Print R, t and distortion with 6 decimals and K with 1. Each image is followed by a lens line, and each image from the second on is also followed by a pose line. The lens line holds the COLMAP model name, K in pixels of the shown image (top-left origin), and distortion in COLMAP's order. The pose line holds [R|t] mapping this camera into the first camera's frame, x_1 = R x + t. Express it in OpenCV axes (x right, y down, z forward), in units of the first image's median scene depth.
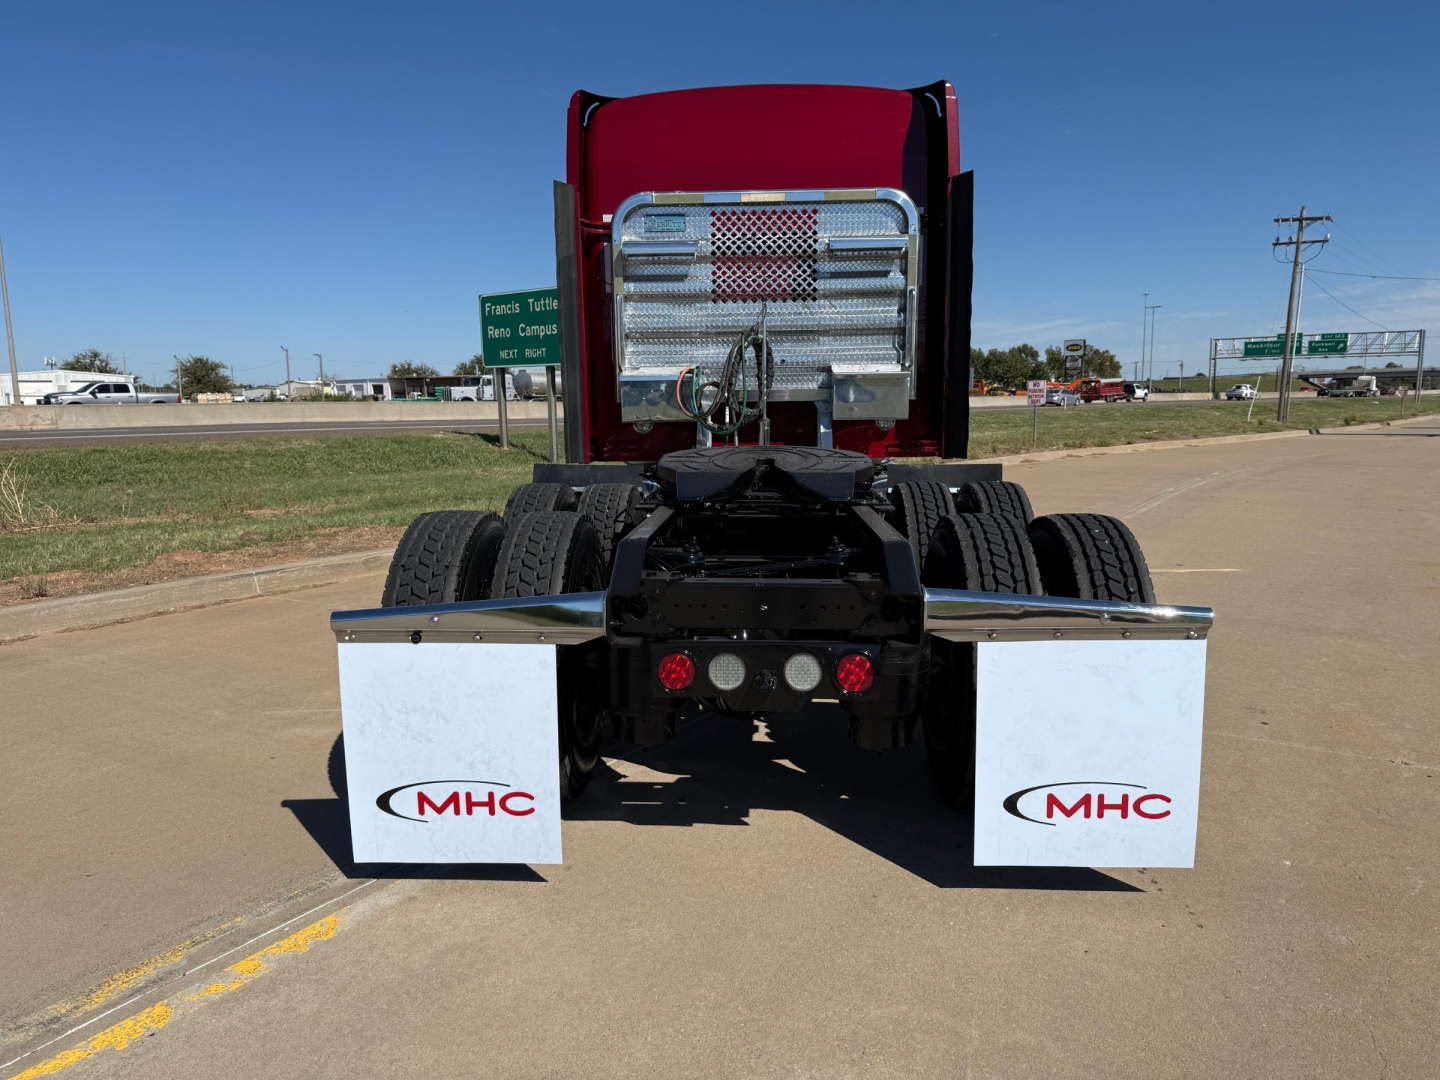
lens RADIAL K [[996.9, 0, 715.8], [0, 996.9, 547.8], [0, 0, 1]] dist [0.008980, 0.000993]
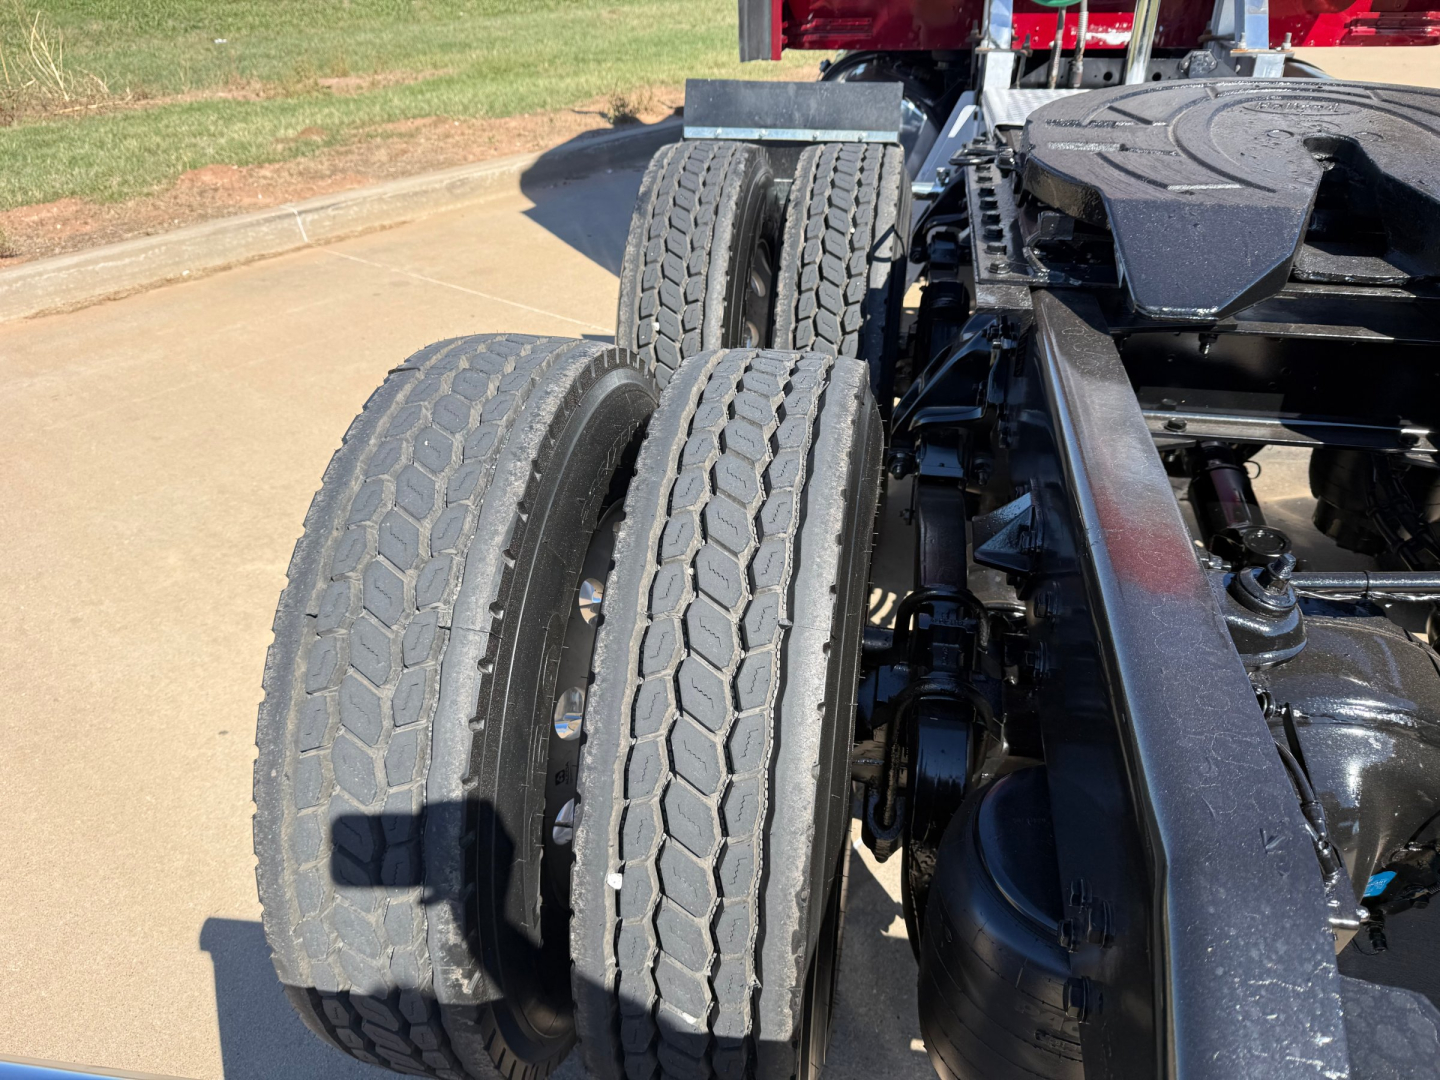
lens RADIAL K [[996.9, 0, 717.3], [0, 996.9, 533.1], [0, 0, 1]] dist [0.008980, 0.000993]
pose [[0.990672, 0.058060, -0.123282, -0.069564], [-0.003692, 0.915797, 0.401625, -0.061805], [0.136220, -0.397423, 0.907469, 0.345099]]
